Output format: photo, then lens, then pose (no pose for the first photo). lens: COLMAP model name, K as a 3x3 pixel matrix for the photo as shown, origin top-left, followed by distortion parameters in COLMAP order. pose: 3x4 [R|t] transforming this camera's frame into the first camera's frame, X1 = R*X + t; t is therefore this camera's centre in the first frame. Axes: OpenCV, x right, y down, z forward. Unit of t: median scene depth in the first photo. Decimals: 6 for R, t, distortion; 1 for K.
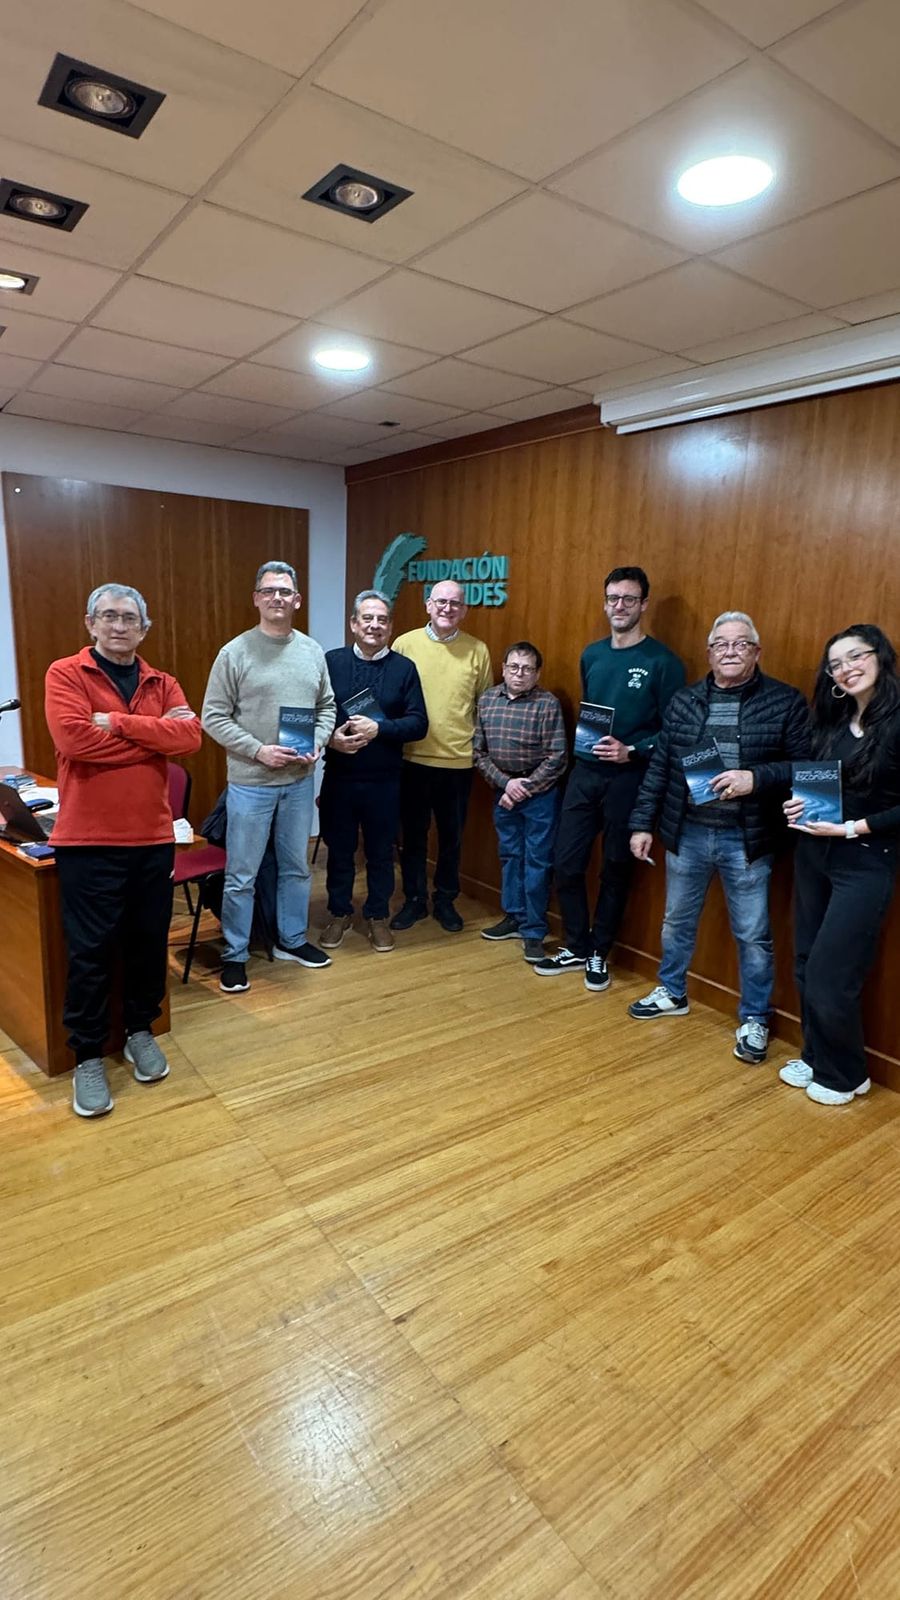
lens RADIAL K [[826.3, 0, 457.5], [0, 826.3, 799.8], [0, 0, 1]] dist [-0.001332, -0.000014]
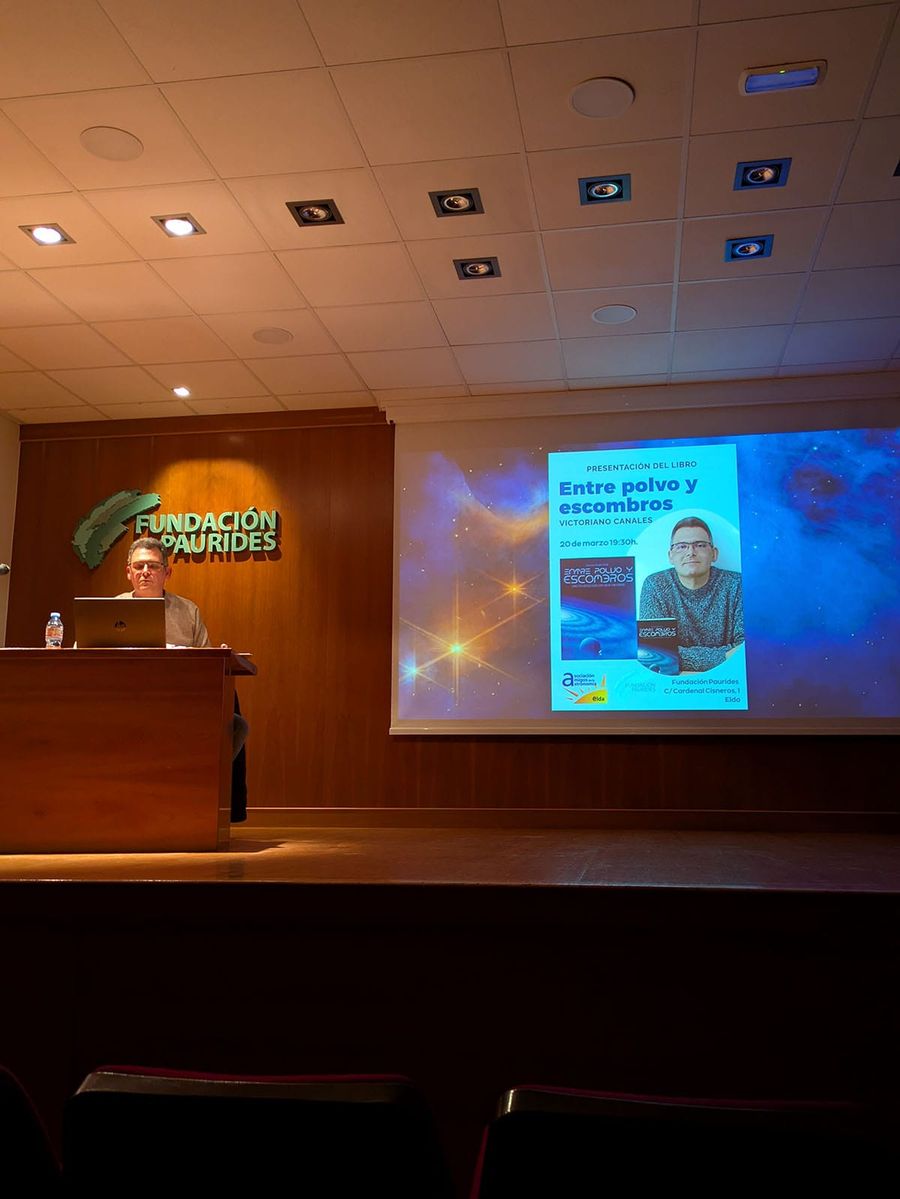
lens RADIAL K [[1082.8, 0, 452.7], [0, 1082.8, 594.1], [0, 0, 1]] dist [0.068494, -0.094074]
pose [[0.715879, 0.084573, 0.693084, -1.055459], [0.168187, 0.942522, -0.288729, 0.396732], [-0.677665, 0.323263, 0.660508, -0.217085]]
